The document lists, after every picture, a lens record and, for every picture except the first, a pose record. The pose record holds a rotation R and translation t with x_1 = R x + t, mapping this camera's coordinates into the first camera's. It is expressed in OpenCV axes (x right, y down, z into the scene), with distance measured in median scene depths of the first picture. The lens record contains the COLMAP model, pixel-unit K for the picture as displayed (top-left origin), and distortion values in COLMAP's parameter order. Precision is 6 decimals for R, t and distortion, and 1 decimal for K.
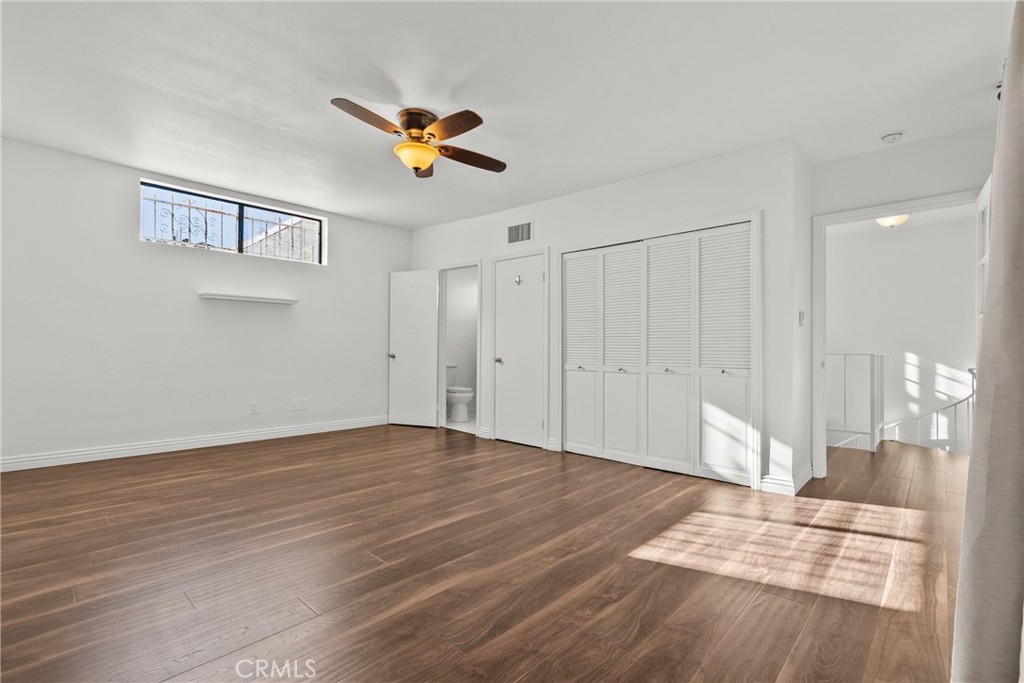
lens RADIAL K [[470.1, 0, 512.0], [0, 470.1, 334.1], [0, 0, 1]] dist [-0.000499, 0.000306]
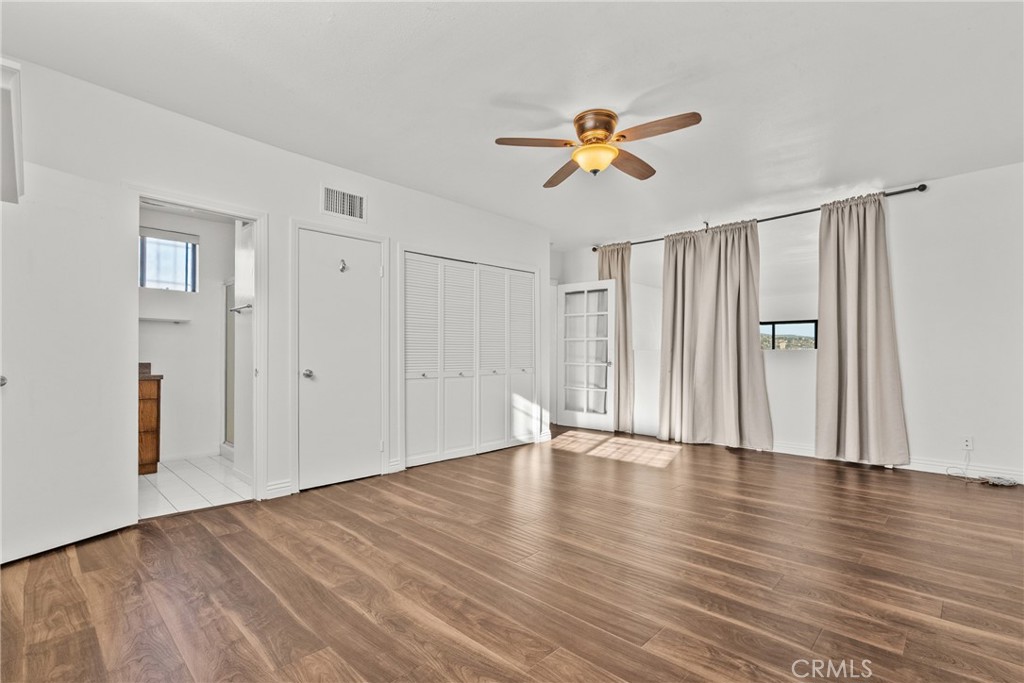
lens RADIAL K [[471.6, 0, 509.3], [0, 471.6, 349.4], [0, 0, 1]] dist [0.001099, 0.000084]
pose [[0.032165, 0.003817, 0.999475, -0.967560], [-0.026527, 0.999644, -0.002964, 0.018573], [-0.999130, -0.026418, 0.032255, 0.936857]]
